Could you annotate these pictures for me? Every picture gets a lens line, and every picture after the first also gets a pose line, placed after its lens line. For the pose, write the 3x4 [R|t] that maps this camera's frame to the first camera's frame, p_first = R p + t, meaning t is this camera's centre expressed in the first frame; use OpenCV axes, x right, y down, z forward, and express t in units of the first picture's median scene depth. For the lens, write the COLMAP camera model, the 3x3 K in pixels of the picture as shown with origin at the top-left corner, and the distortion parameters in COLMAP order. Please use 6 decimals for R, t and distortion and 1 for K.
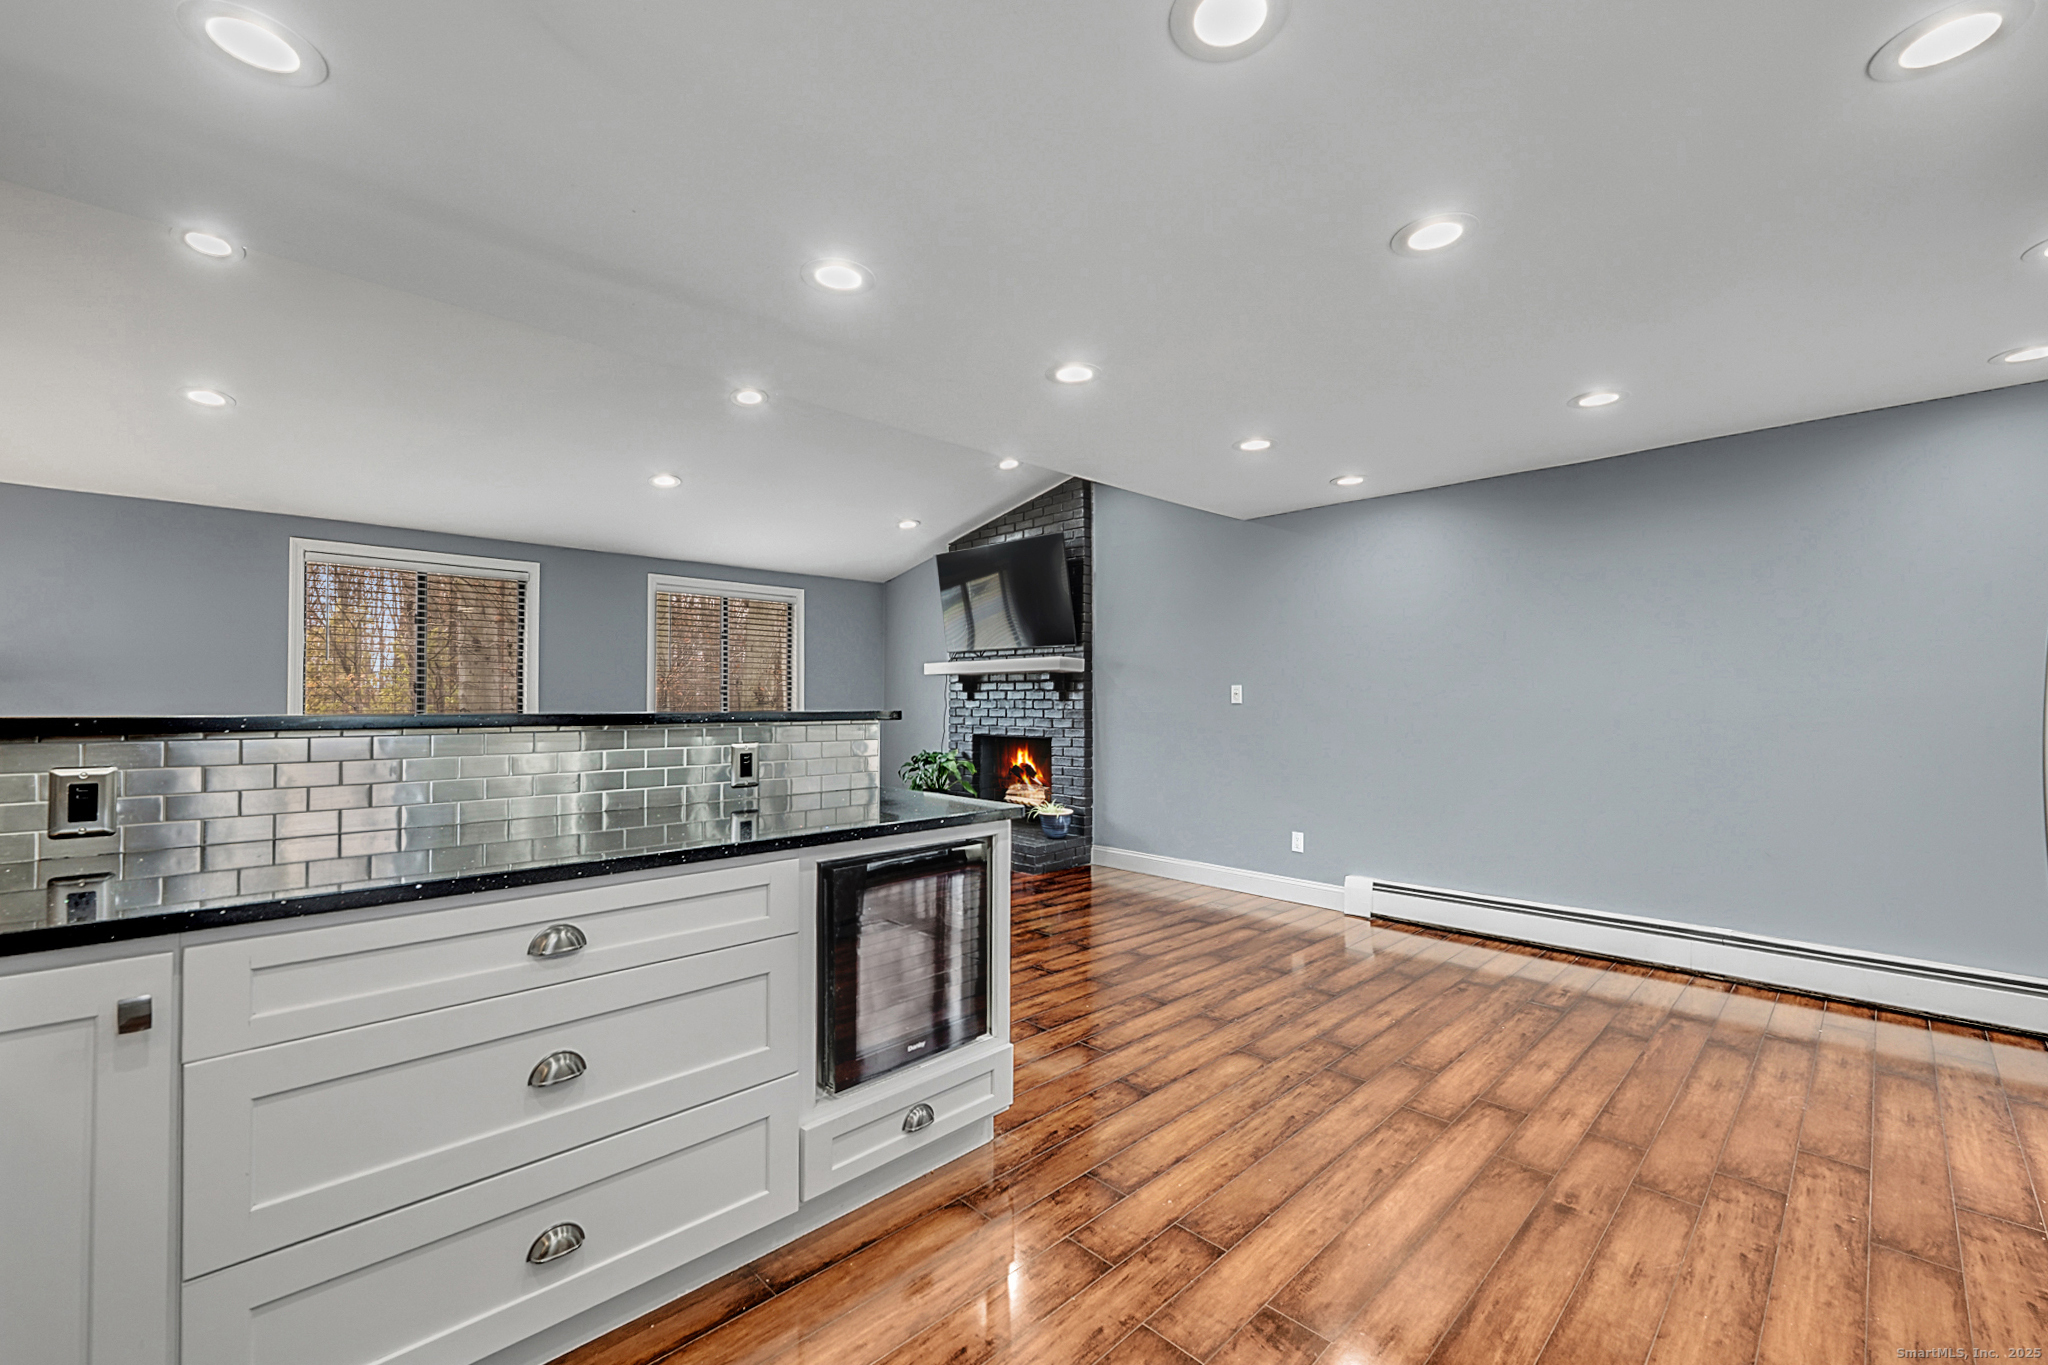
lens RADIAL K [[836.7, 0, 1024.0], [0, 836.7, 682.5], [0, 0, 1]] dist [0.000574, 0.000090]
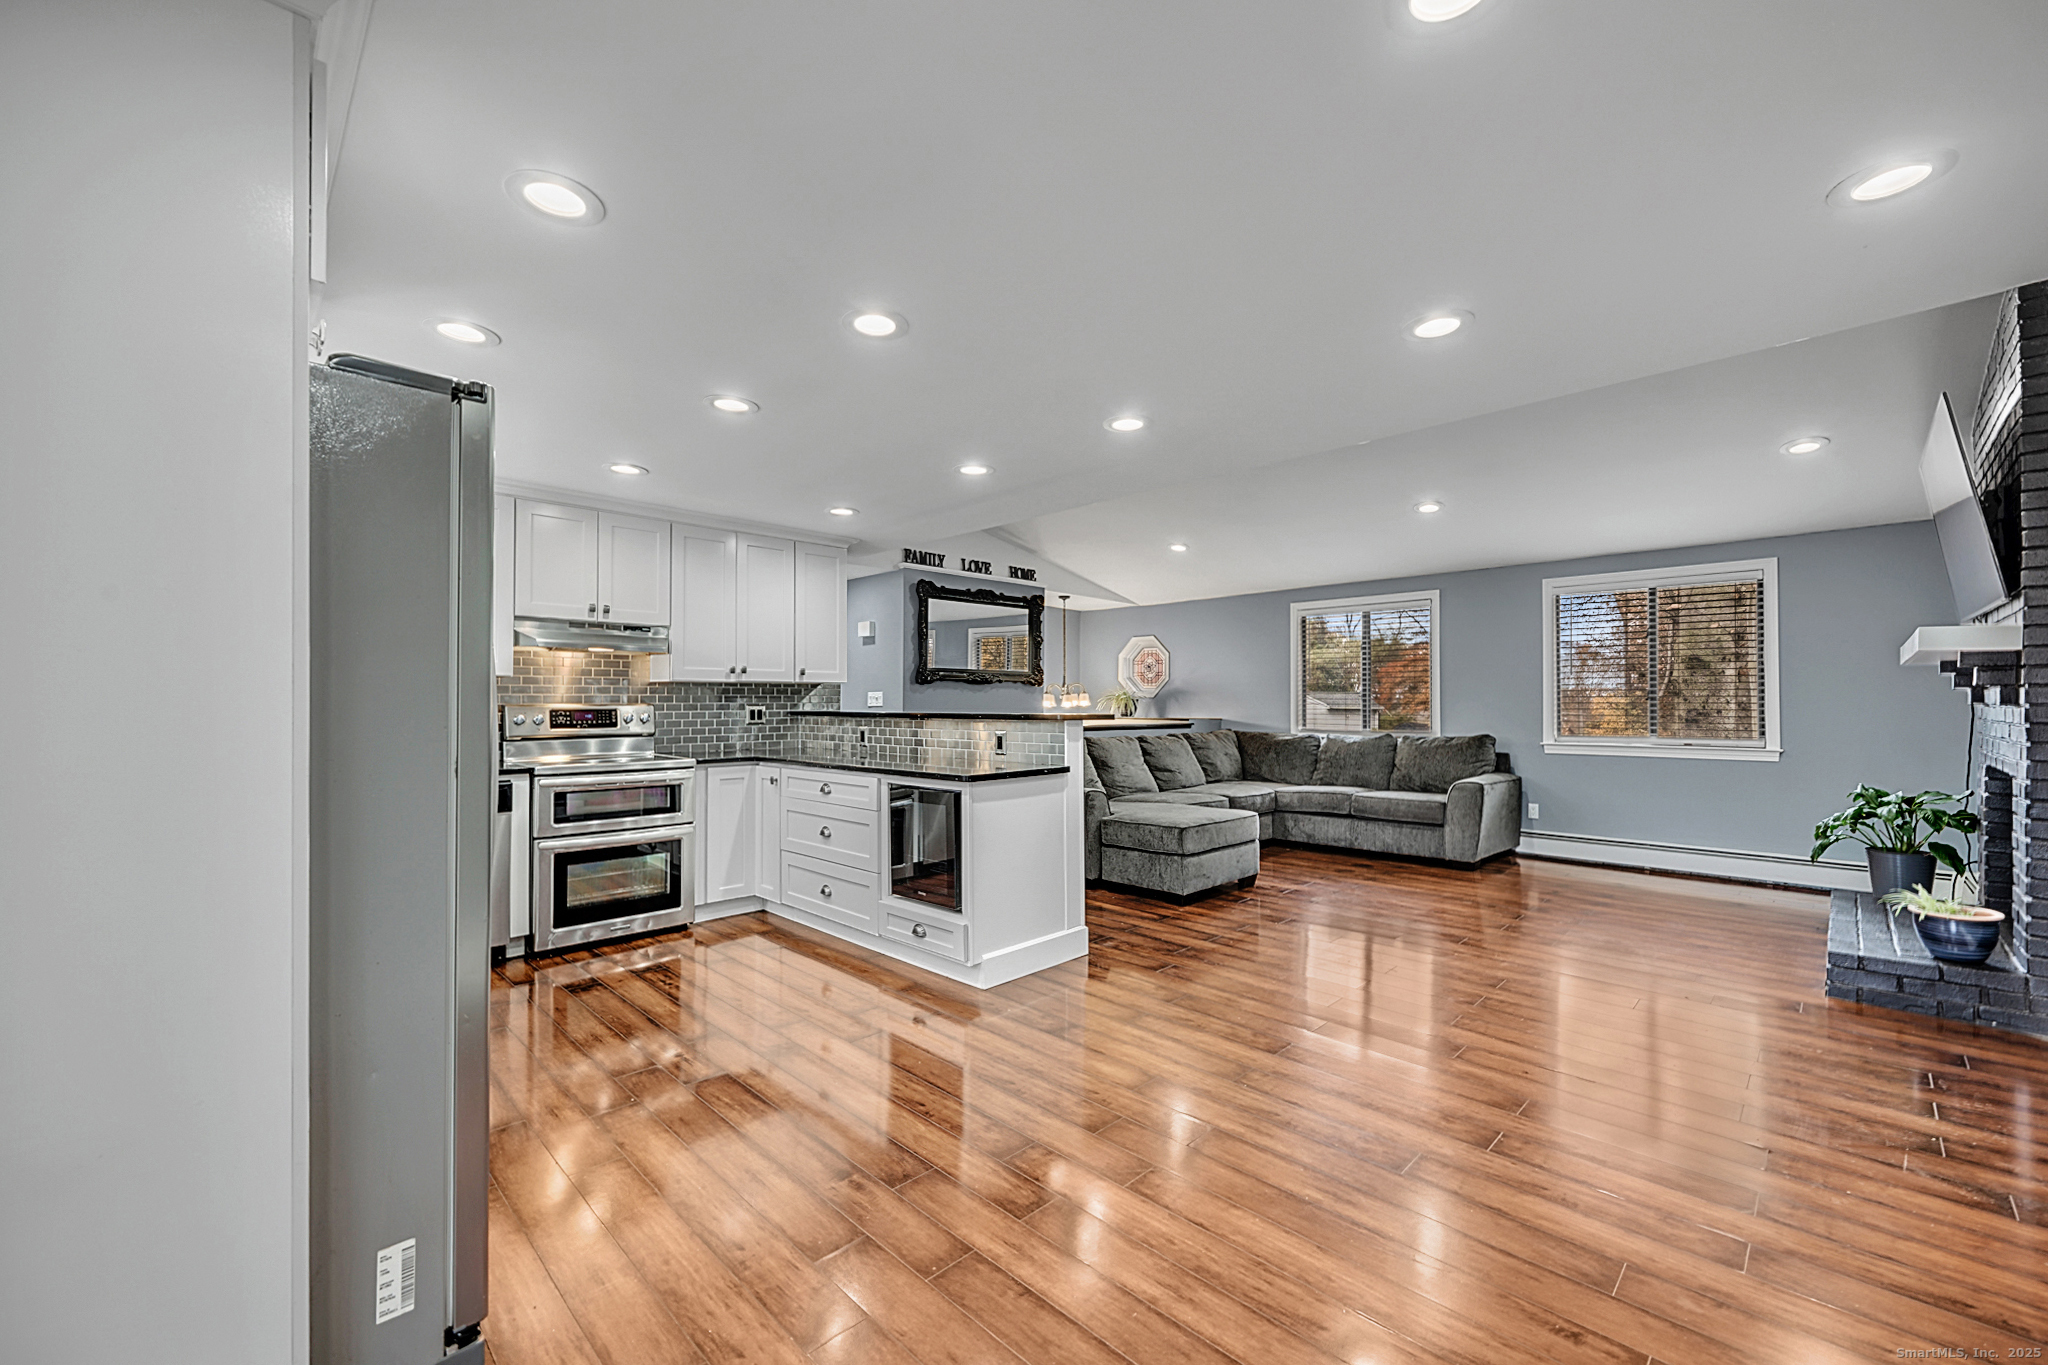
lens RADIAL K [[814.5, 0, 1027.8], [0, 814.5, 711.3], [0, 0, 1]] dist [-0.000008, 0.000007]
pose [[0.007930, 0.001756, -0.999967, 1.374806], [0.018234, 0.999832, 0.001900, 0.027371], [0.999802, -0.018249, 0.007896, 1.004548]]
